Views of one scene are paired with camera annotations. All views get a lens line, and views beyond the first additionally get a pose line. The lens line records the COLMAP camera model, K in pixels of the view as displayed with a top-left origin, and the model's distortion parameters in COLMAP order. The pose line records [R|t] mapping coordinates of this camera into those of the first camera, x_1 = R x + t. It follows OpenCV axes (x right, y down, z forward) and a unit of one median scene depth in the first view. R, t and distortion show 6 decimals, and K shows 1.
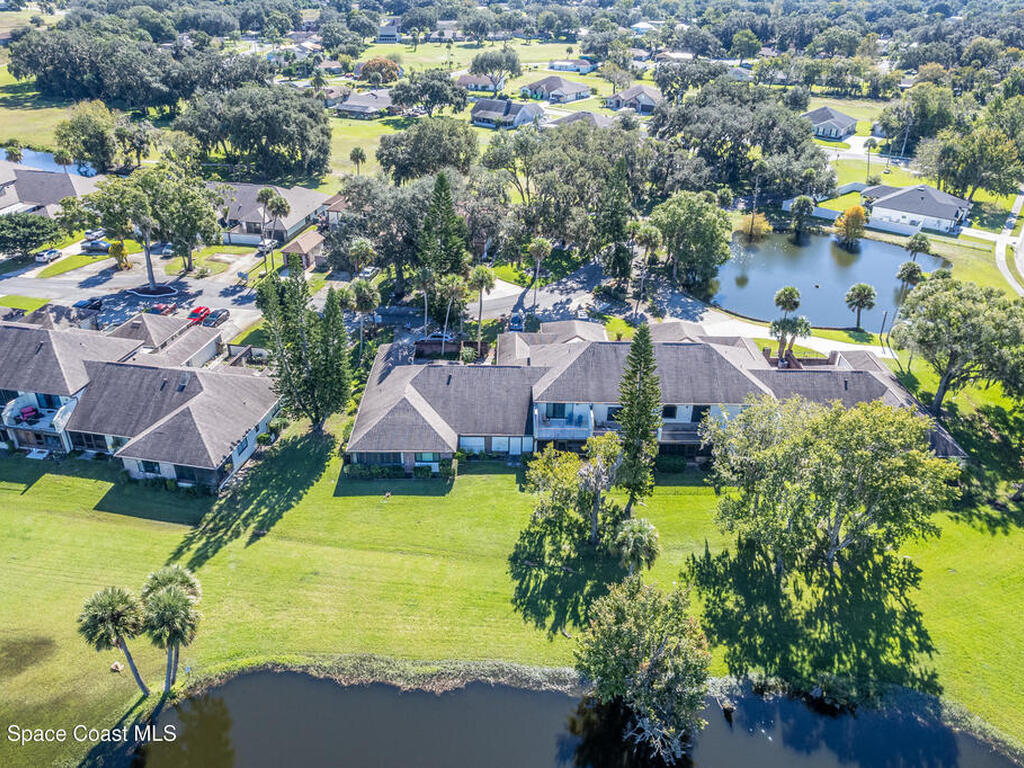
lens RADIAL K [[751.4, 0, 512.0], [0, 751.4, 384.0], [0, 0, 1]] dist [-0.001716, -0.000393]
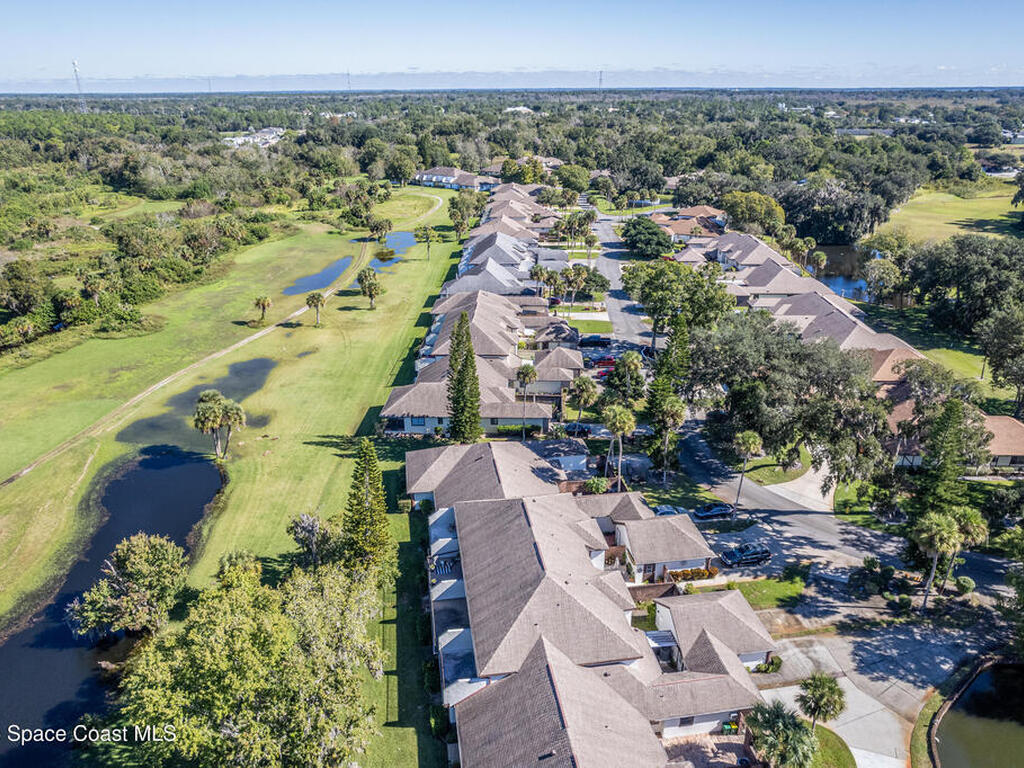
lens RADIAL K [[751.4, 0, 512.0], [0, 751.4, 384.0], [0, 0, 1]] dist [-0.001716, -0.000393]
pose [[0.143357, 0.357750, -0.922748, 1.016041], [-0.471581, 0.844415, 0.254116, -0.449411], [0.870092, 0.398721, 0.289761, 0.733897]]
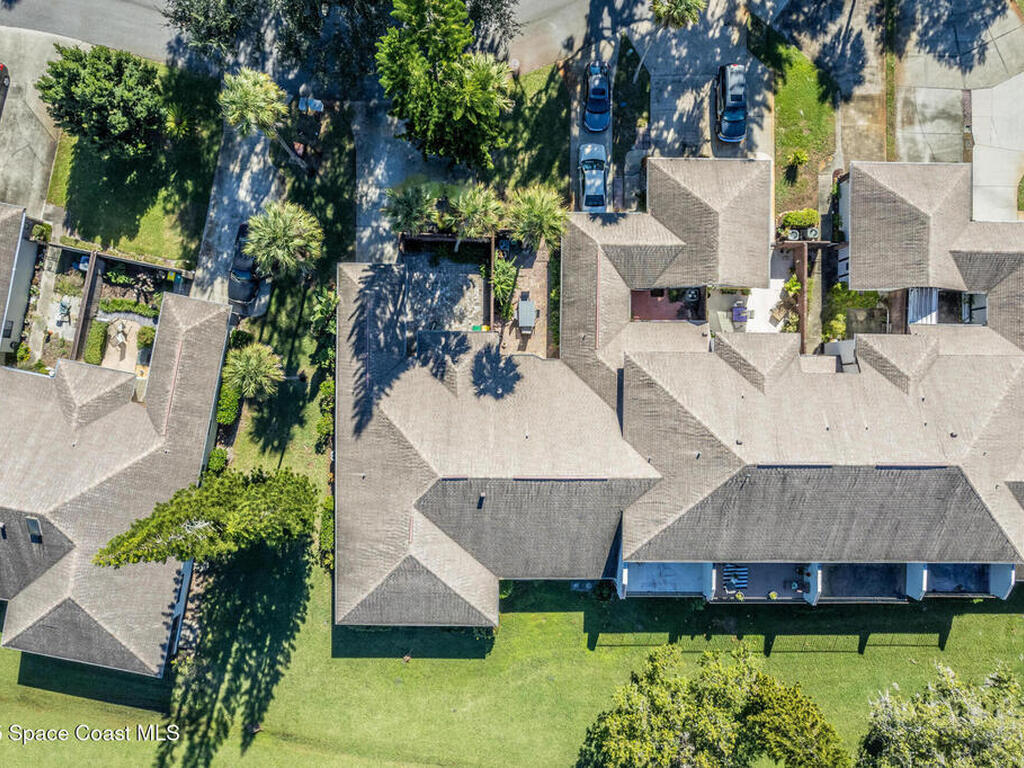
lens RADIAL K [[751.4, 0, 512.0], [0, 751.4, 384.0], [0, 0, 1]] dist [-0.001716, -0.000393]
pose [[0.999859, 0.015969, -0.005246, -0.062975], [-0.003185, 0.486487, 0.873682, -0.610102], [0.016504, -0.873542, 0.486470, 0.869127]]
